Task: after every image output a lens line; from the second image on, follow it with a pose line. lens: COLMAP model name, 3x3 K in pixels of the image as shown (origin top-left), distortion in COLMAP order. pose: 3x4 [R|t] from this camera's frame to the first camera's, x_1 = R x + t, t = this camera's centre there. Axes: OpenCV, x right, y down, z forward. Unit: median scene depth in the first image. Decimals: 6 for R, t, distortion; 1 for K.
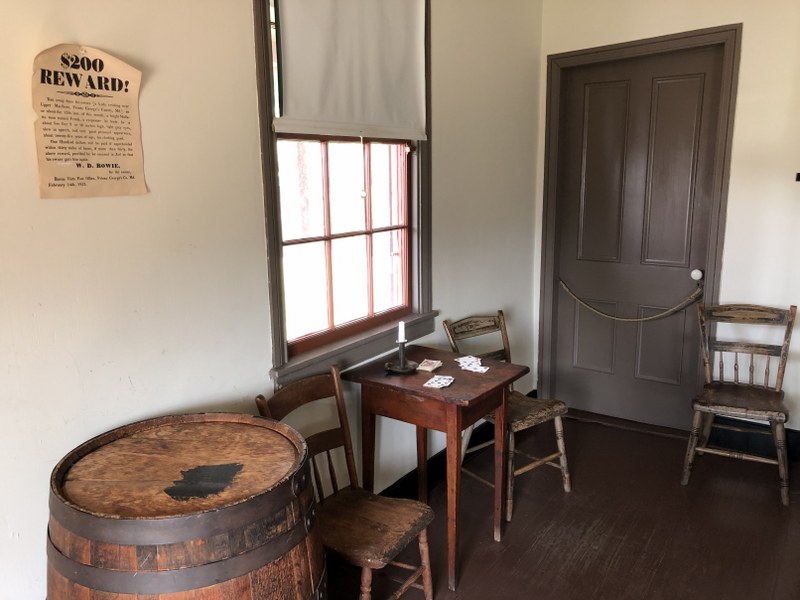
lens RADIAL K [[651.9, 0, 400.0], [0, 651.9, 300.0], [0, 0, 1]] dist [-0.007624, -0.002189]
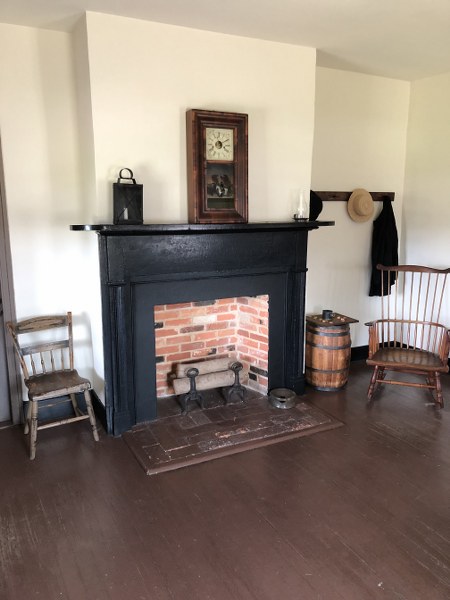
lens RADIAL K [[484.8, 0, 225.0], [0, 484.8, 300.0], [0, 0, 1]] dist [0.003059, 0.005253]
pose [[0.457140, -0.151895, 0.876328, -0.198469], [0.177913, 0.981011, 0.077231, -0.039148], [-0.871418, 0.120605, 0.475483, 0.155429]]
